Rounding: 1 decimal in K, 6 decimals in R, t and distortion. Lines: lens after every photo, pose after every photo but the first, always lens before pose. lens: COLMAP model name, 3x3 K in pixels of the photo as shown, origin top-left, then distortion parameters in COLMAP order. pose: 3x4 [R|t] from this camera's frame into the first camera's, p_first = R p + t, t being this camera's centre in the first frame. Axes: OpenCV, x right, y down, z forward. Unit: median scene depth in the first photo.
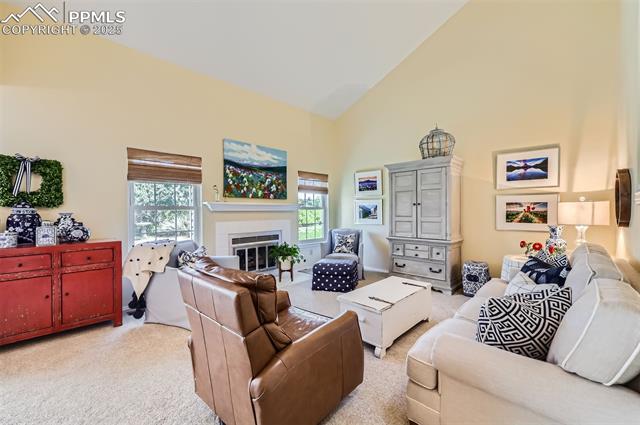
lens RADIAL K [[256.5, 0, 319.2], [0, 256.5, 212.2], [0, 0, 1]] dist [0.001005, 0.000627]
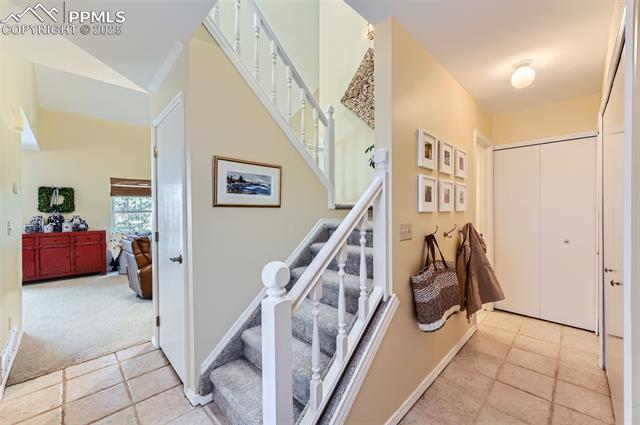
lens RADIAL K [[256.5, 0, 319.9], [0, 256.5, 212.8], [0, 0, 1]] dist [0.001005, 0.000627]
pose [[0.999982, 0.001151, -0.005812, 0.854725], [-0.001113, 0.999978, 0.006485, -0.032099], [0.005819, -0.006478, 0.999962, -0.920435]]
